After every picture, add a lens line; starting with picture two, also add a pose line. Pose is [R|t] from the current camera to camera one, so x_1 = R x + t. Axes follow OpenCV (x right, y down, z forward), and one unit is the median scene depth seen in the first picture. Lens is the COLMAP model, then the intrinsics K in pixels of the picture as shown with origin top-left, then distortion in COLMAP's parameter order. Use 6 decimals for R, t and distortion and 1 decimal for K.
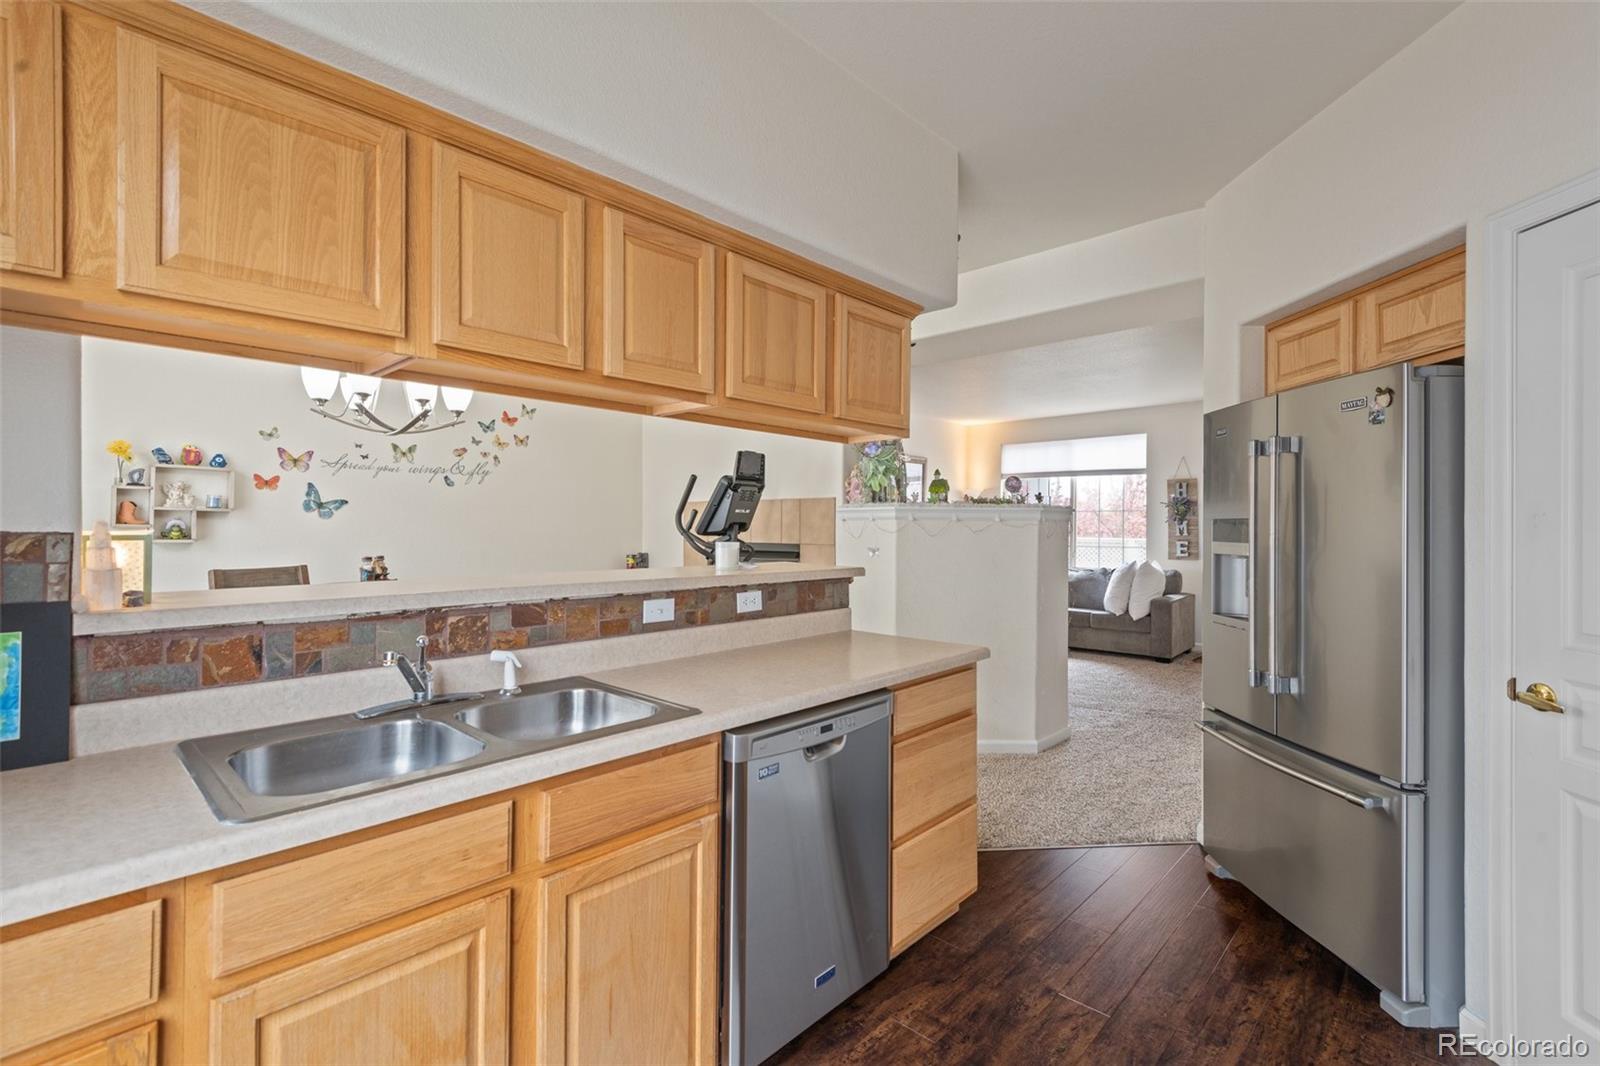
lens RADIAL K [[718.0, 0, 801.9], [0, 718.0, 538.9], [0, 0, 1]] dist [0.003084, -0.003160]
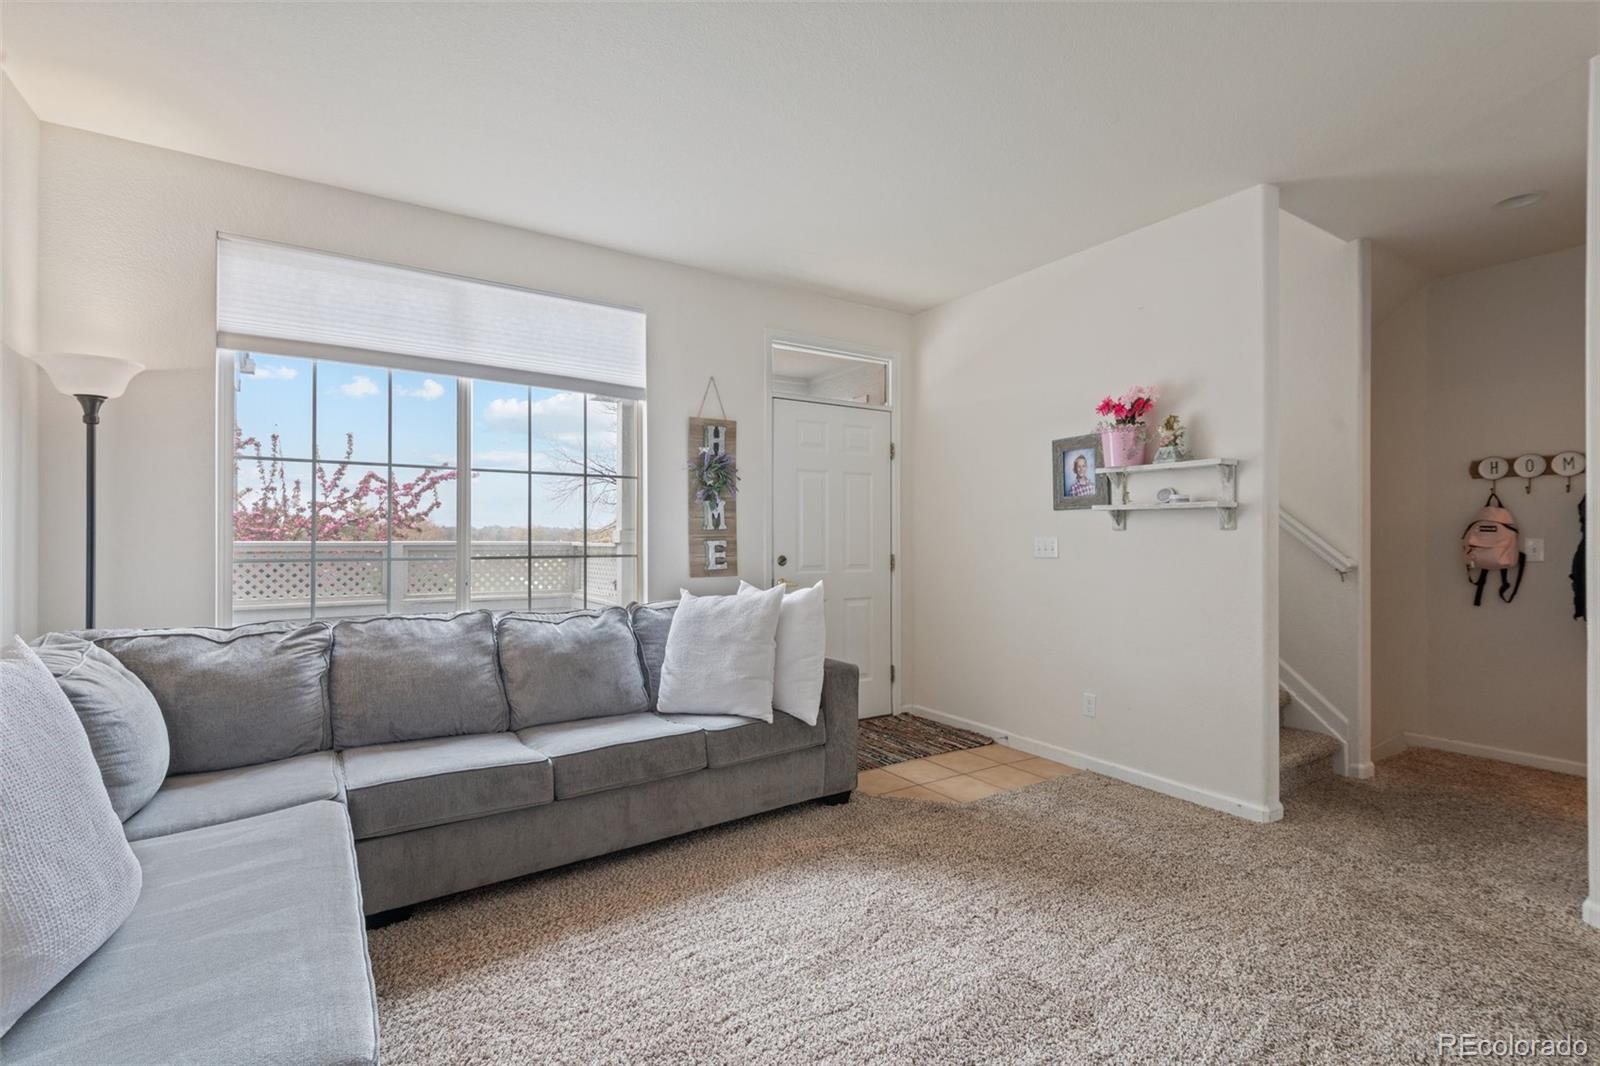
lens RADIAL K [[718.0, 0, 800.0], [0, 718.0, 536.9], [0, 0, 1]] dist [0.003084, -0.003160]
pose [[0.232550, 0.004194, 0.972576, 0.059148], [0.000120, 0.999991, -0.004341, 0.004219], [-0.972585, 0.001126, 0.232547, 1.122740]]
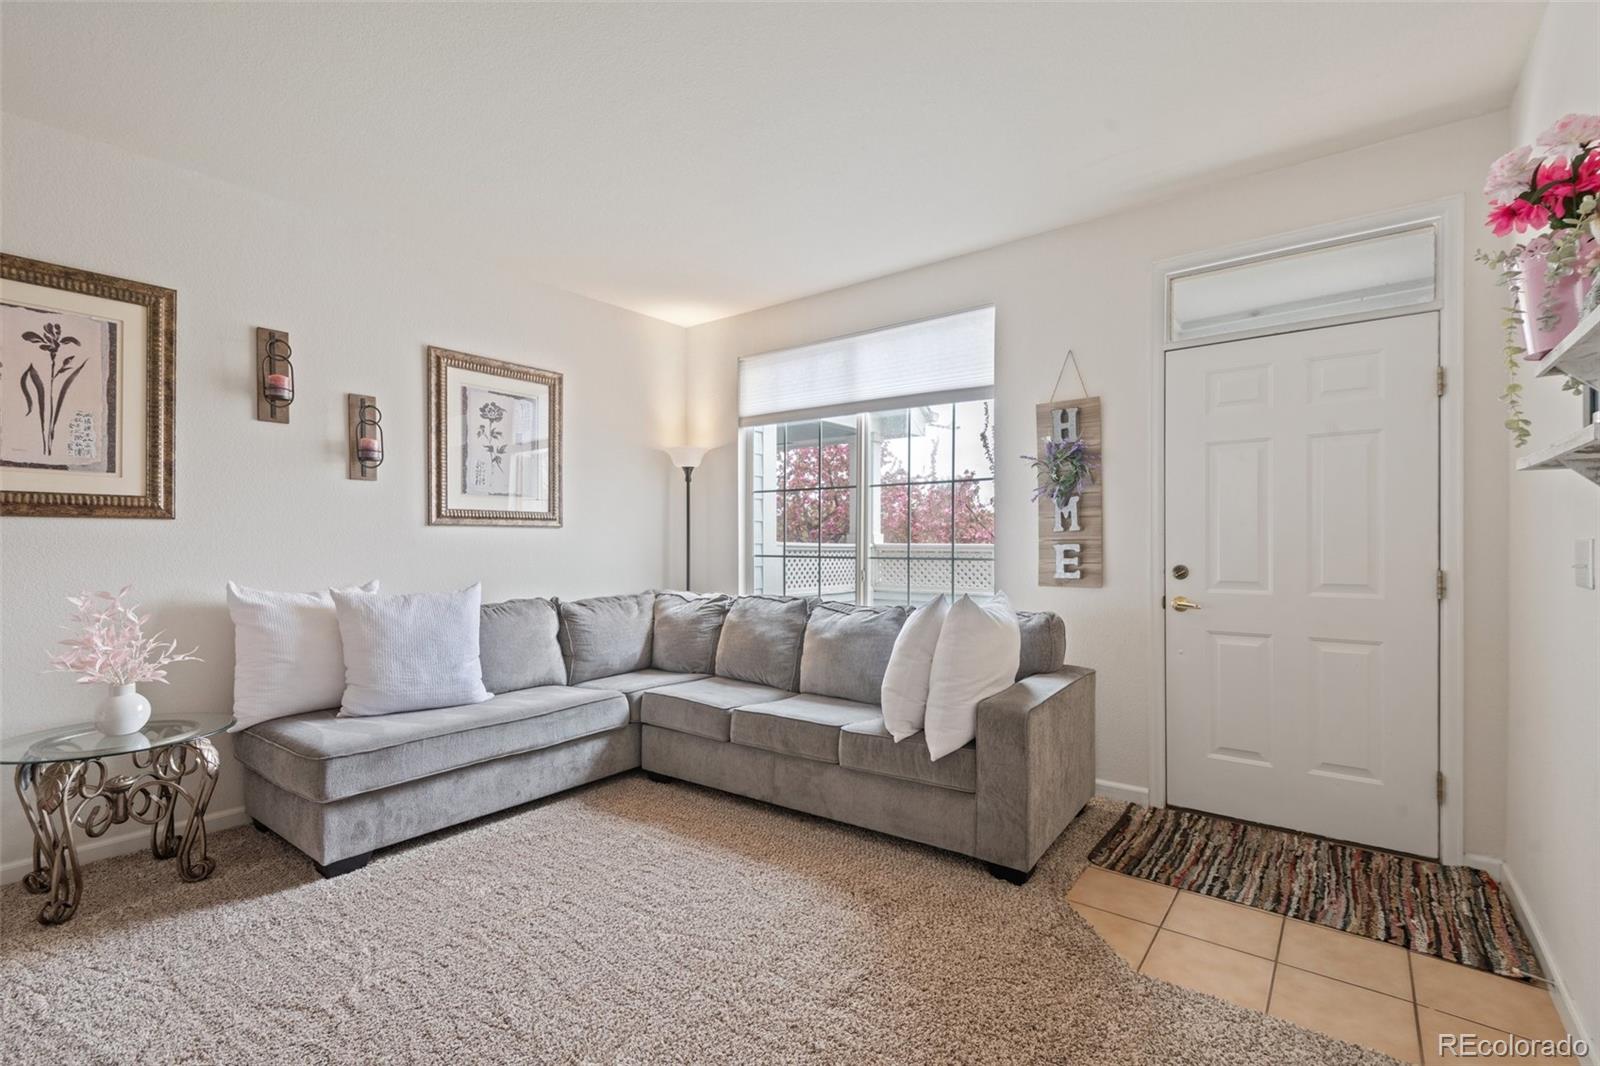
lens RADIAL K [[718.0, 0, 808.6], [0, 718.0, 540.6], [0, 0, 1]] dist [0.003084, -0.003160]
pose [[0.994711, 0.001842, 0.102702, 0.448463], [-0.001413, 0.999990, -0.004253, 0.004649], [-0.102708, 0.004085, 0.994703, 0.796581]]
